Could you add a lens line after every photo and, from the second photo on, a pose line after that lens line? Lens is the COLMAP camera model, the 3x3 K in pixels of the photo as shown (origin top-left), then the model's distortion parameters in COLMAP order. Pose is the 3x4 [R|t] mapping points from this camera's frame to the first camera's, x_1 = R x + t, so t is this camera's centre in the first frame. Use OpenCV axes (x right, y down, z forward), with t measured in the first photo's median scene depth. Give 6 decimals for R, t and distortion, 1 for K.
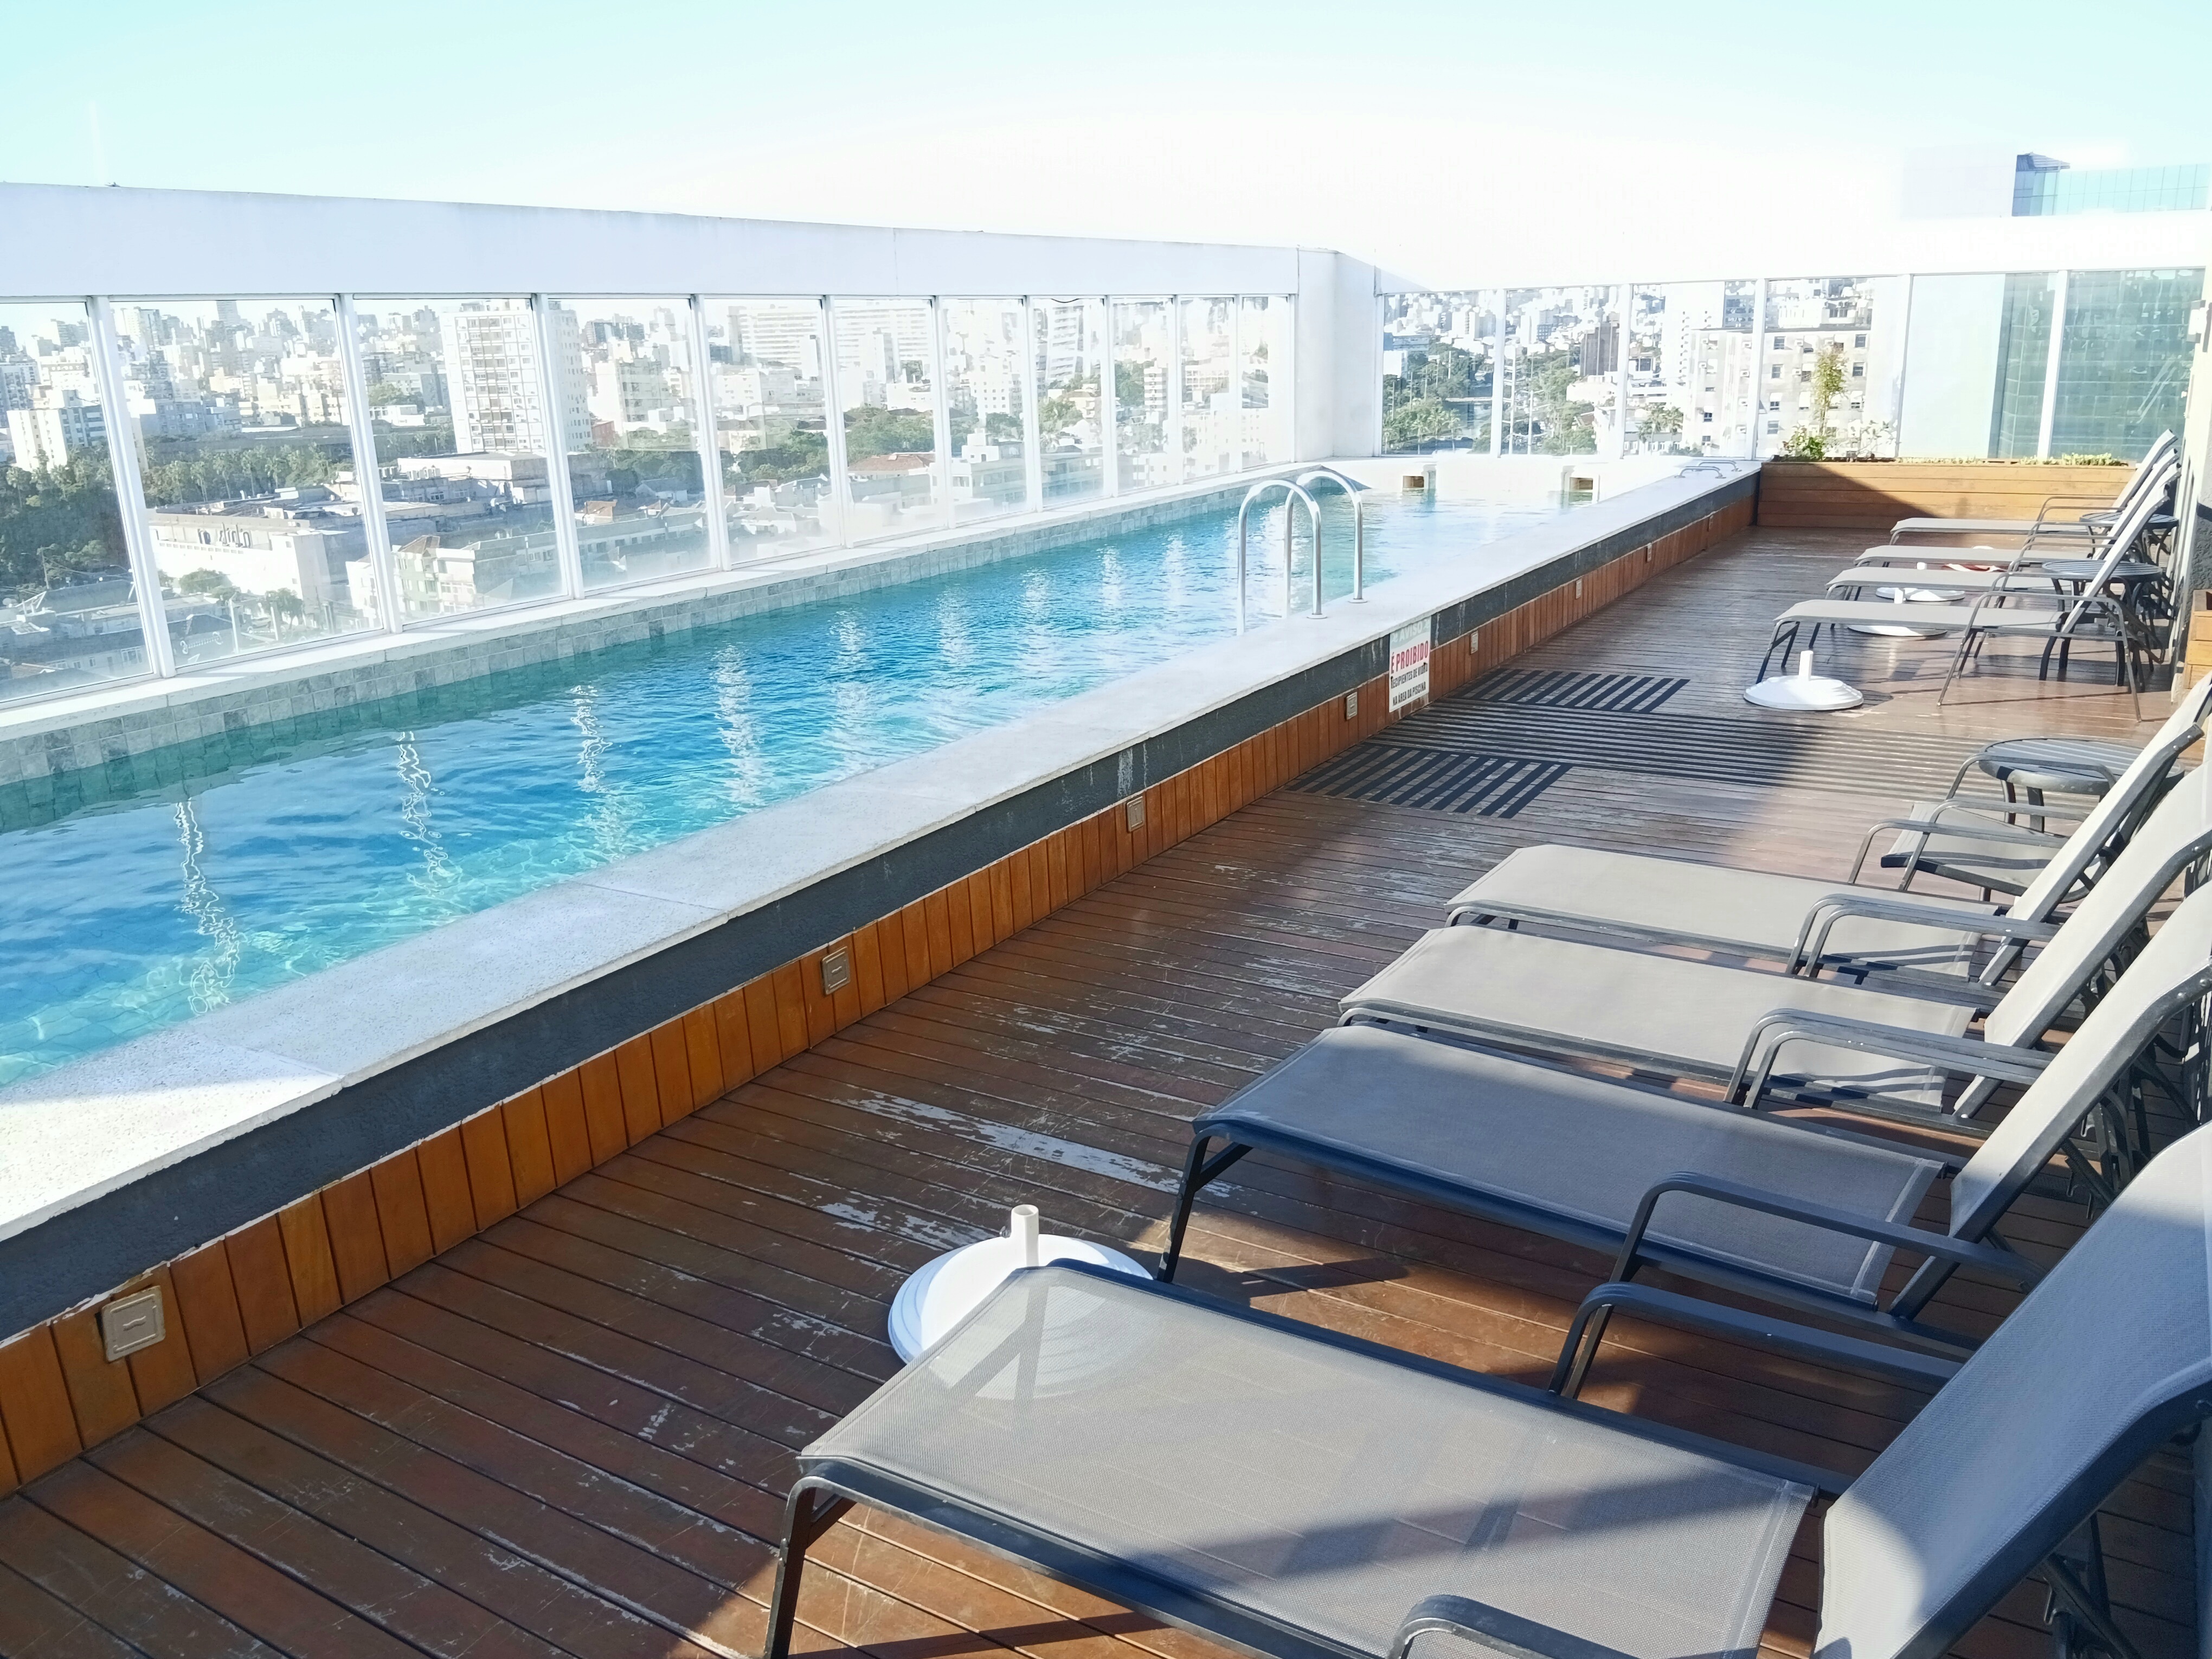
lens RADIAL K [[1702.3, 0, 1101.6], [0, 1702.3, 833.4], [0, 0, 1]] dist [0.078236, -0.143940]
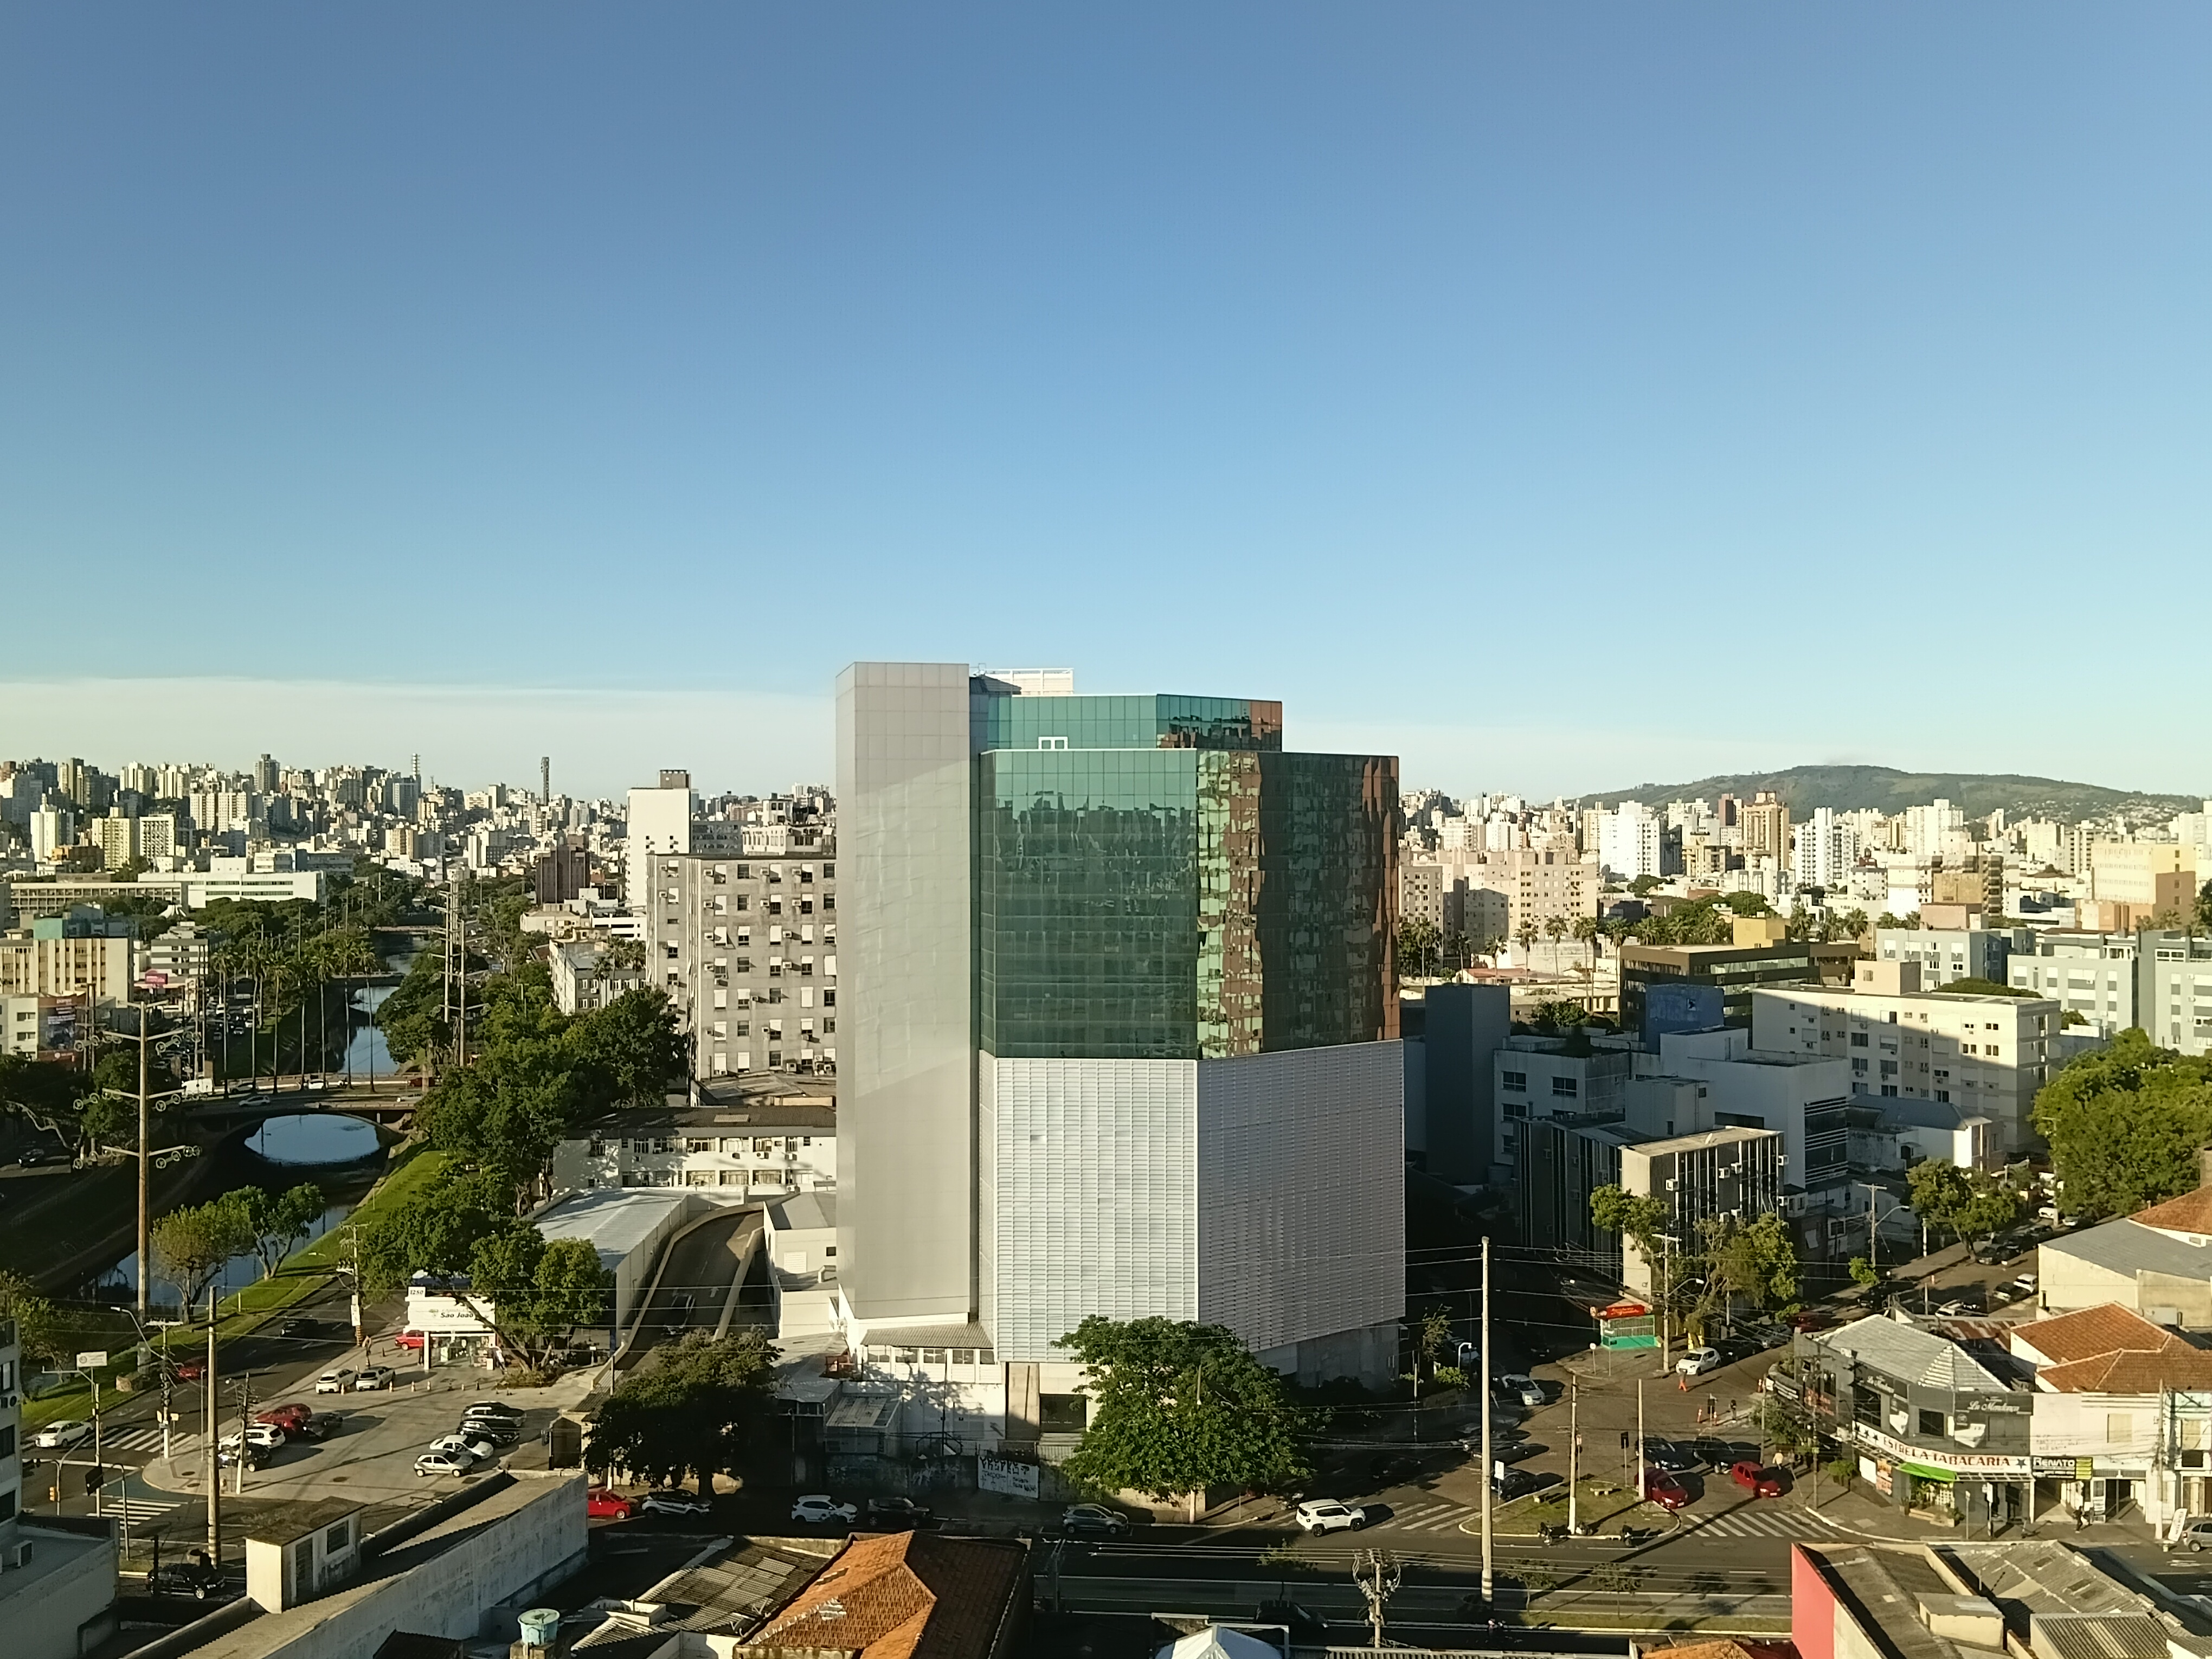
lens RADIAL K [[1702.3, 0, 1101.4], [0, 1702.3, 833.0], [0, 0, 1]] dist [0.078236, -0.143940]
pose [[0.852699, 0.031162, 0.521473, 0.072143], [0.124537, 0.957314, -0.260847, -0.040750], [-0.507342, 0.287367, 0.812419, 0.146741]]
